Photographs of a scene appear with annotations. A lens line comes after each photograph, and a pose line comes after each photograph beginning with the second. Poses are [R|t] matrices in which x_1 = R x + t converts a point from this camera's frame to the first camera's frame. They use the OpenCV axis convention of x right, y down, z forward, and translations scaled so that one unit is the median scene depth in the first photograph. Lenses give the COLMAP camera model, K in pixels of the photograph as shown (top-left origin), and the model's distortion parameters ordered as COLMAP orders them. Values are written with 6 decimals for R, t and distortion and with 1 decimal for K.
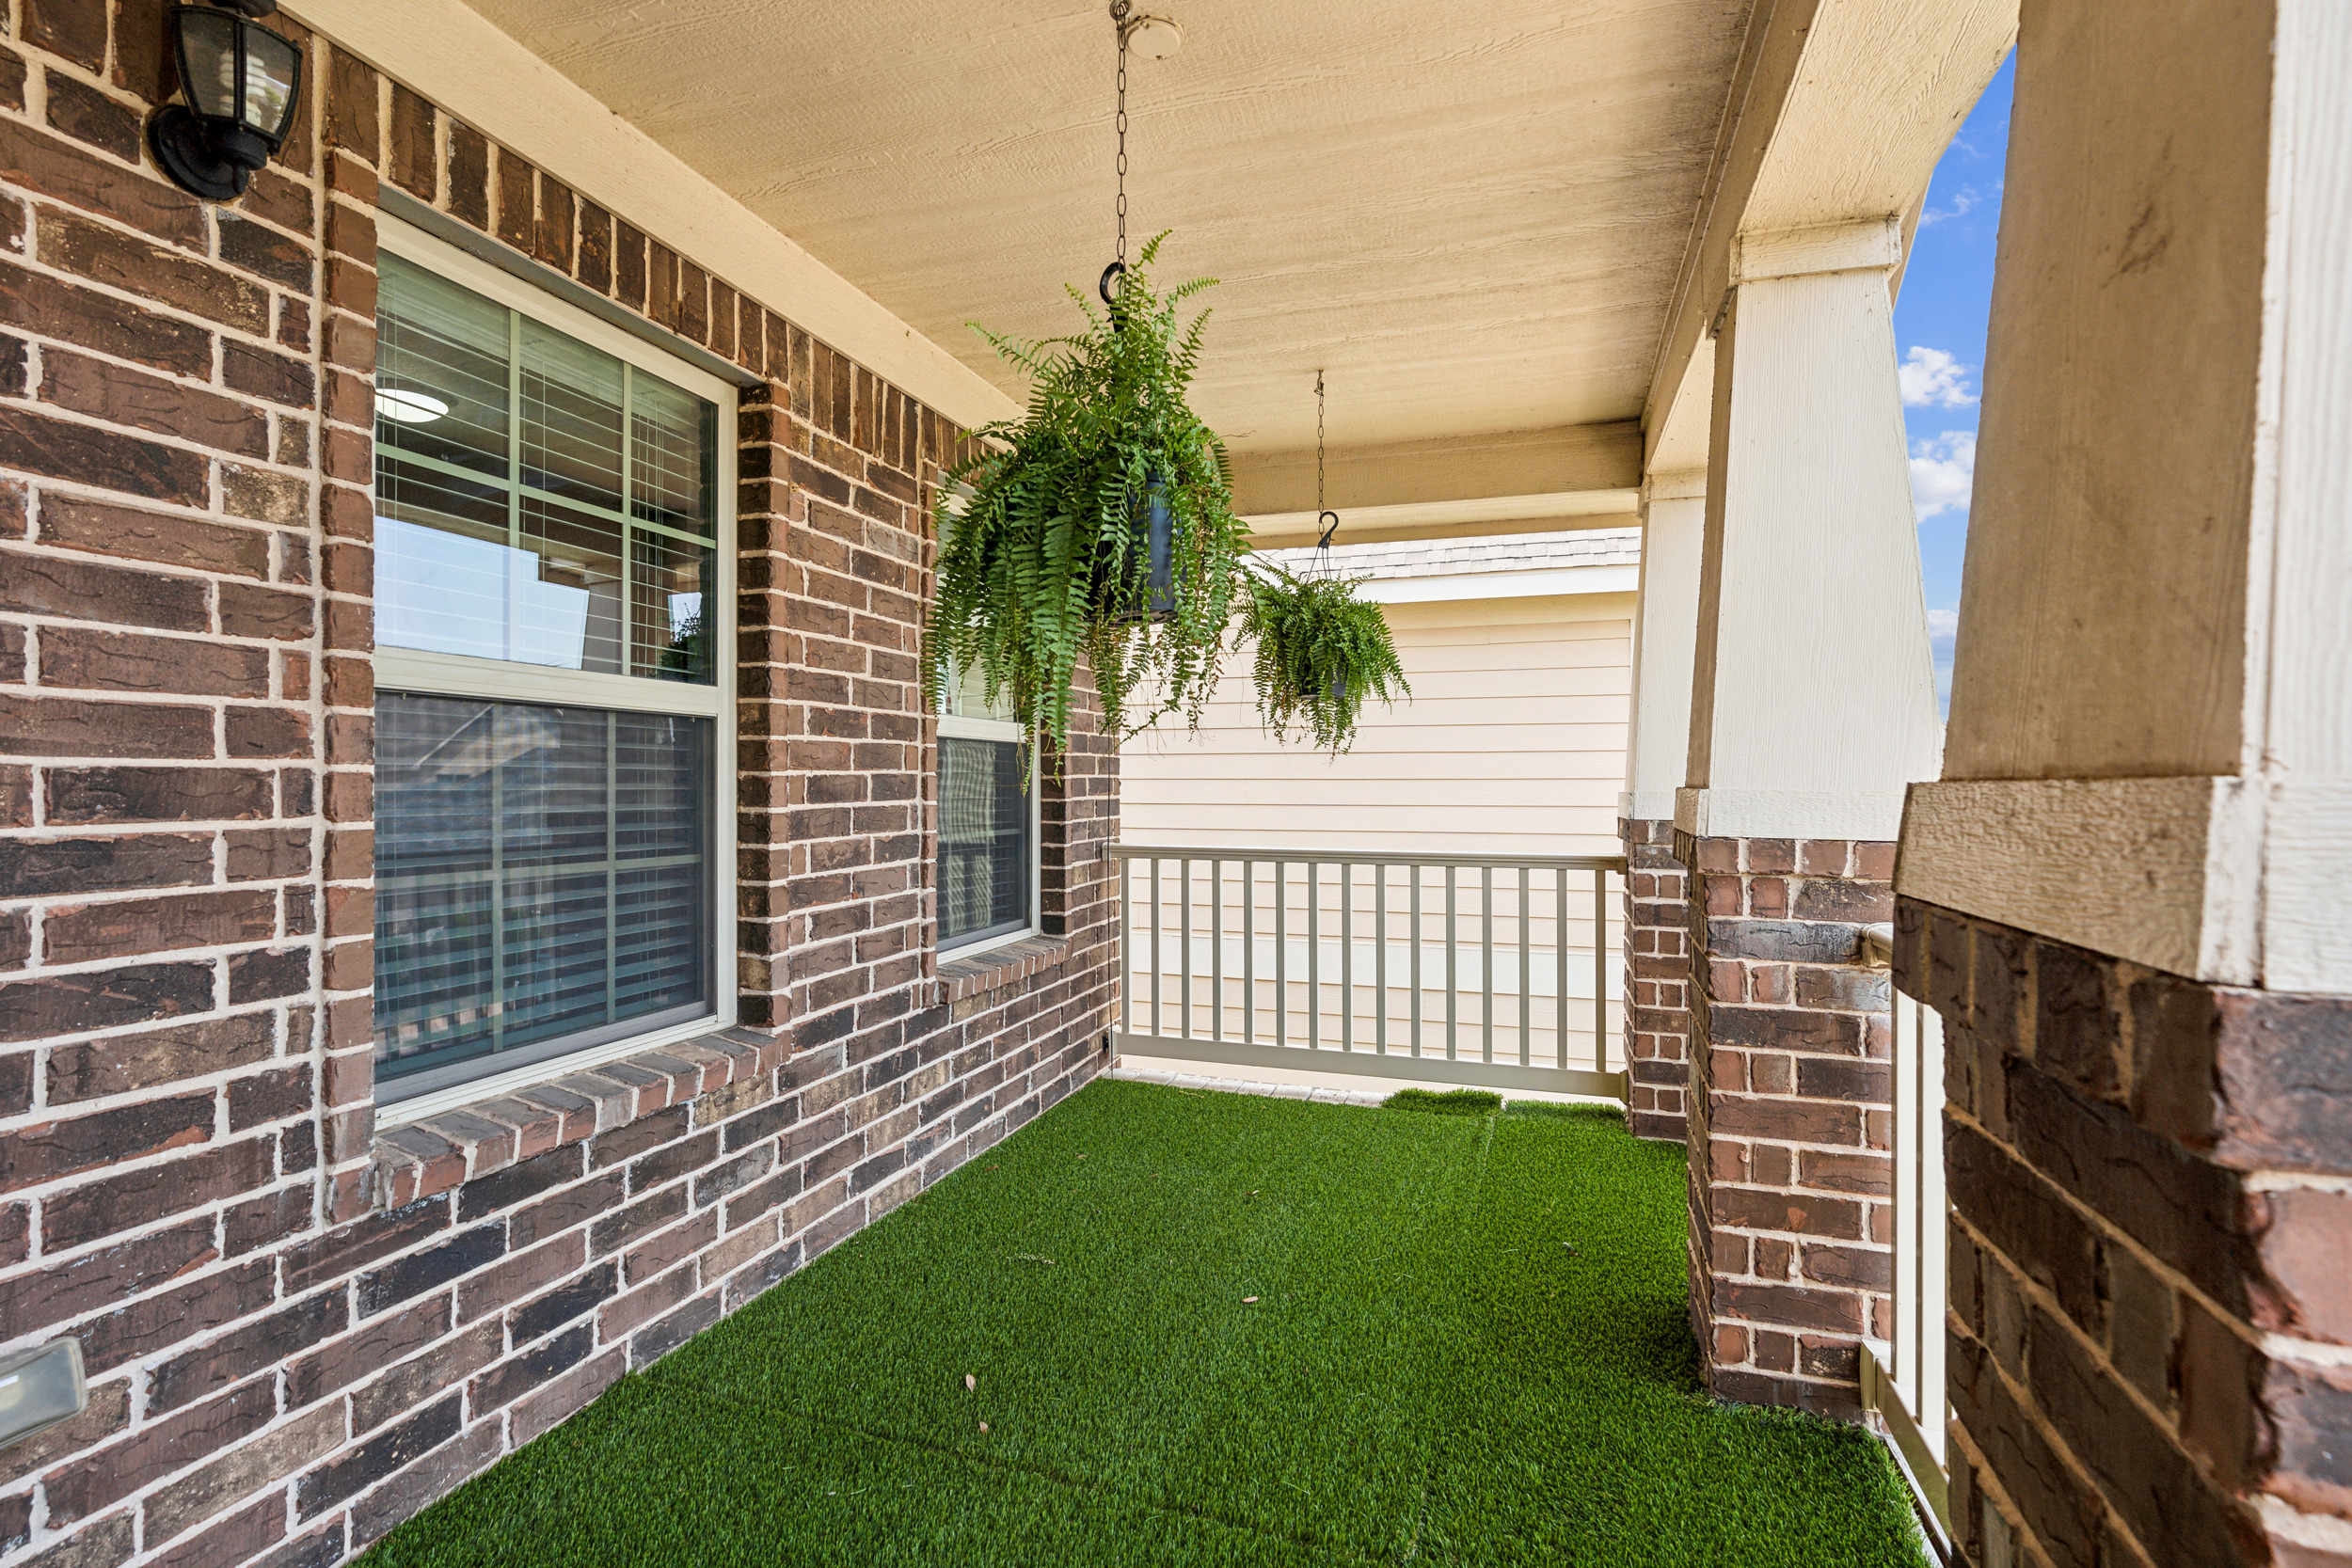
lens RADIAL K [[1080.8, 0, 1186.0], [0, 1080.8, 779.6], [0, 0, 1]] dist [-0.001839, 0.000252]
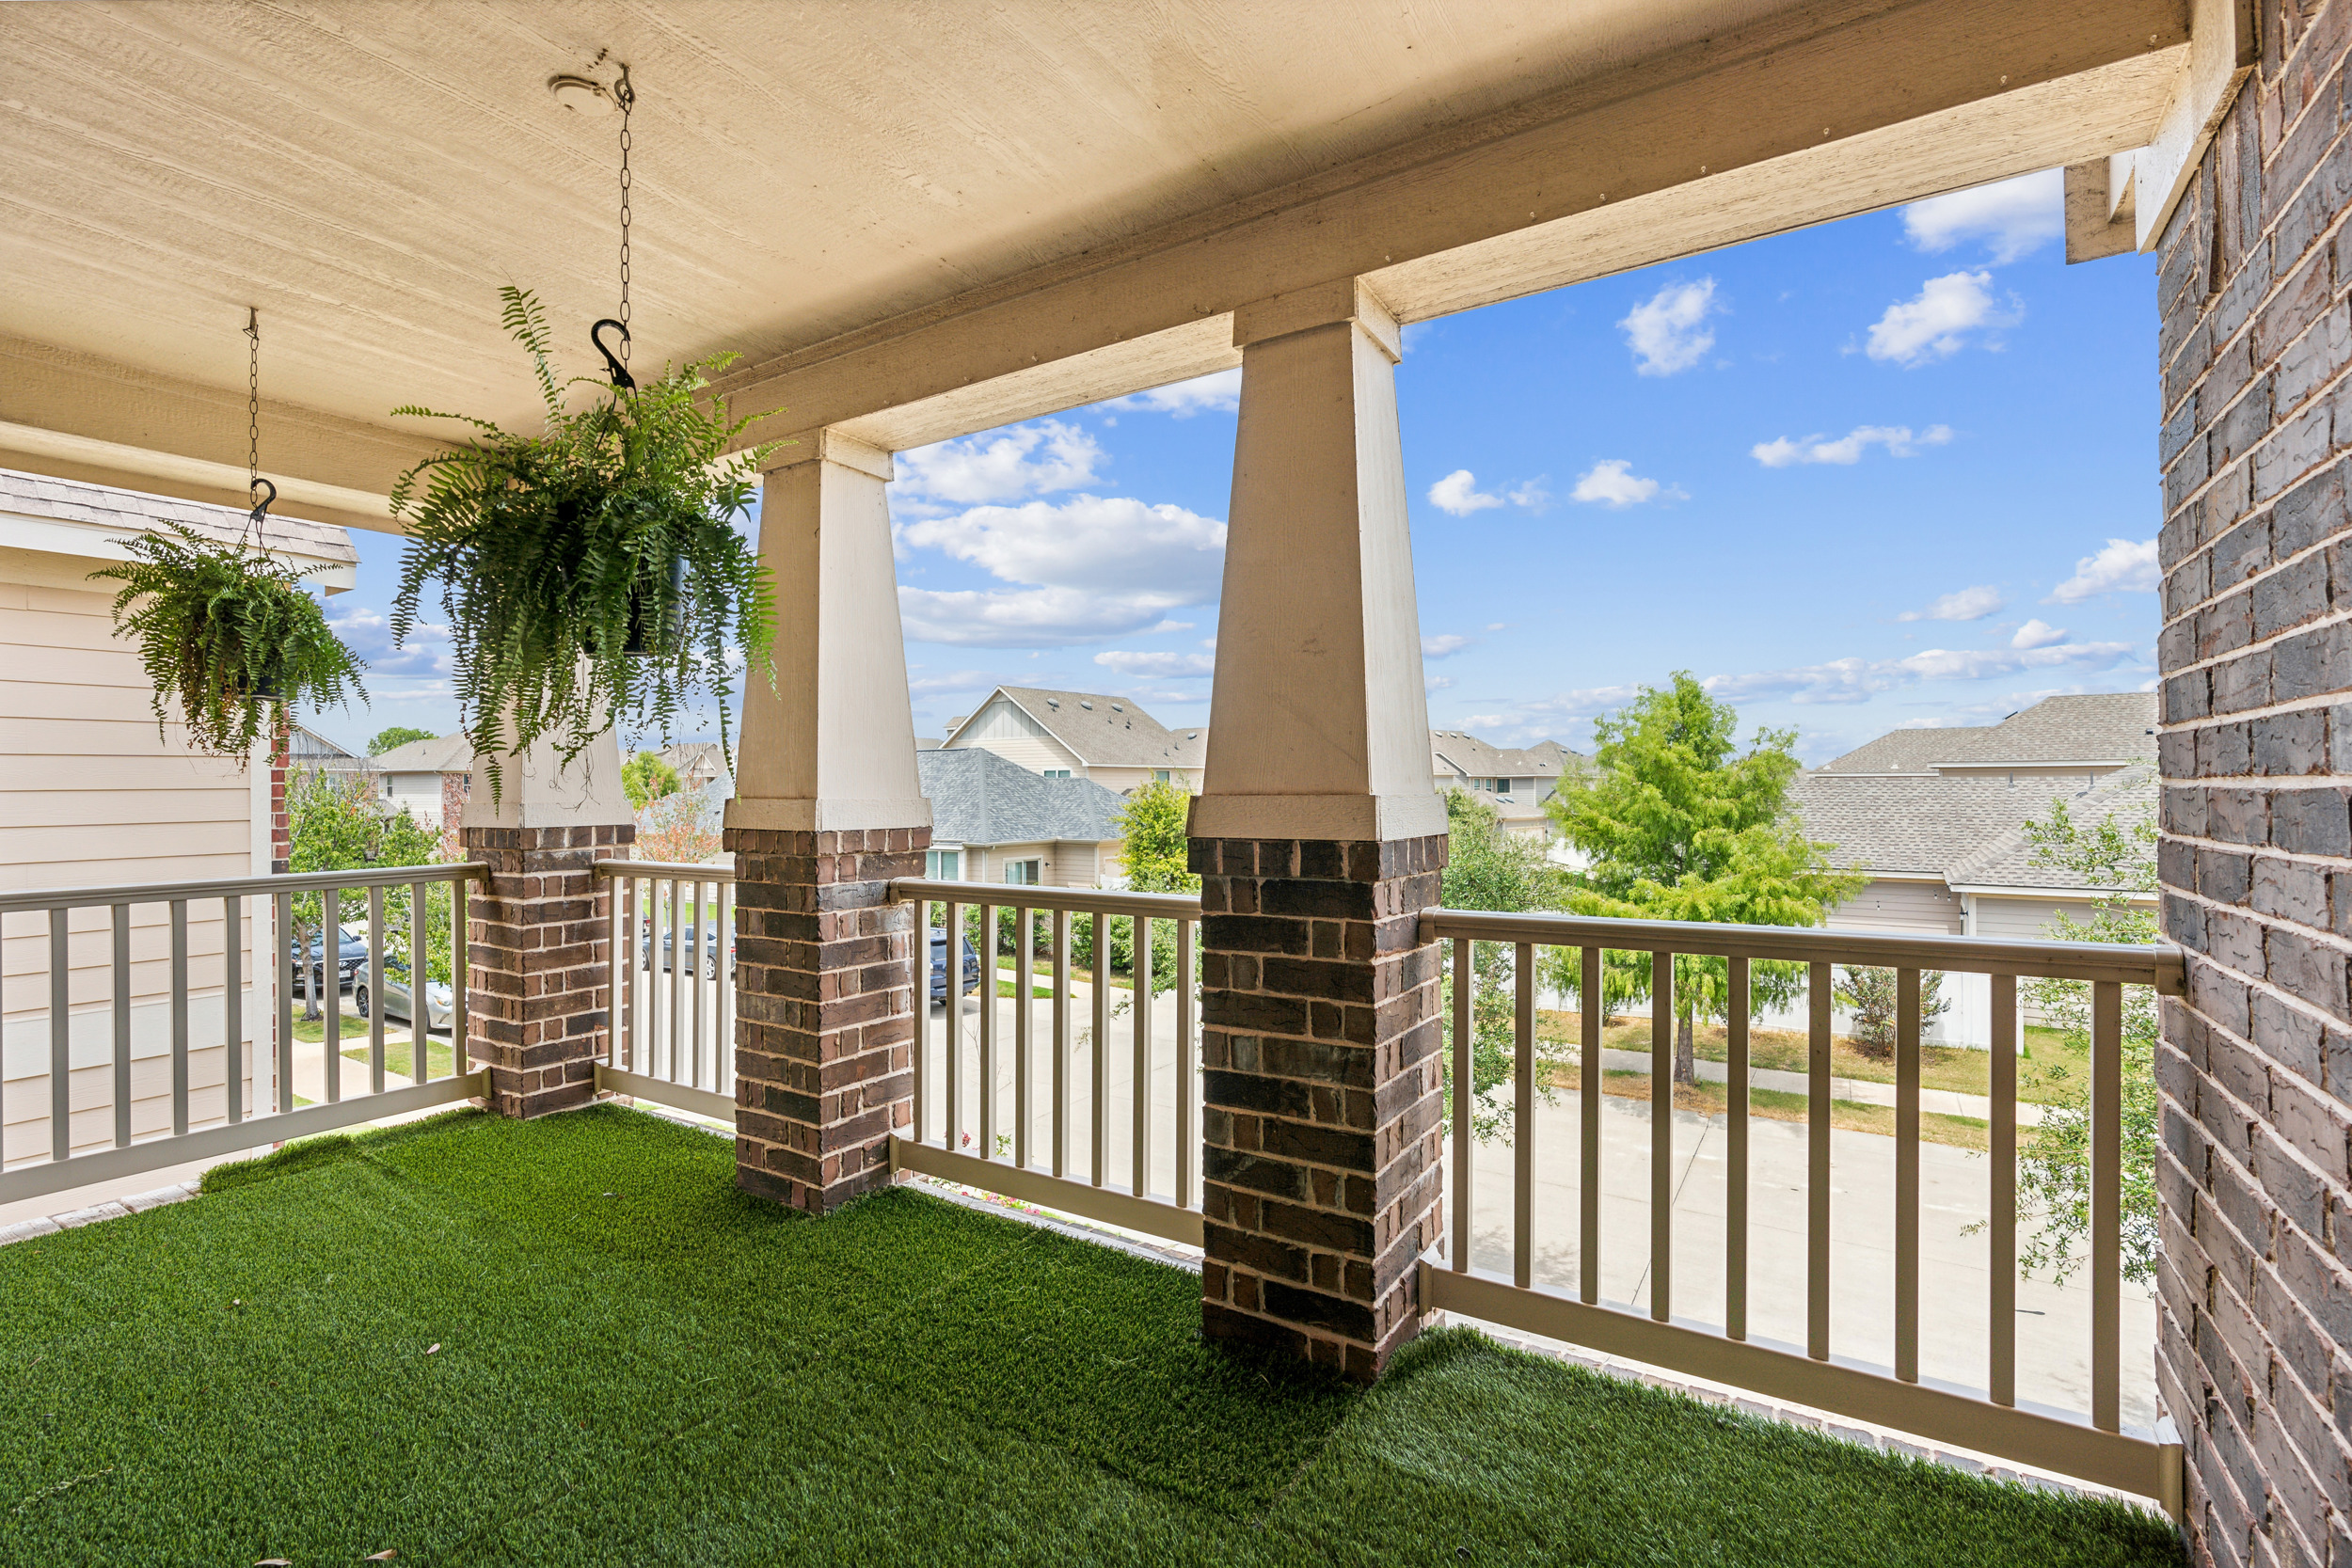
lens RADIAL K [[1080.8, 0, 1172.0], [0, 1080.8, 780.5], [0, 0, 1]] dist [-0.001839, 0.000252]
pose [[0.247694, 0.000024, 0.968838, -0.497869], [0.004120, 0.999991, -0.001079, -0.007548], [-0.968830, 0.004259, 0.247691, 0.101699]]
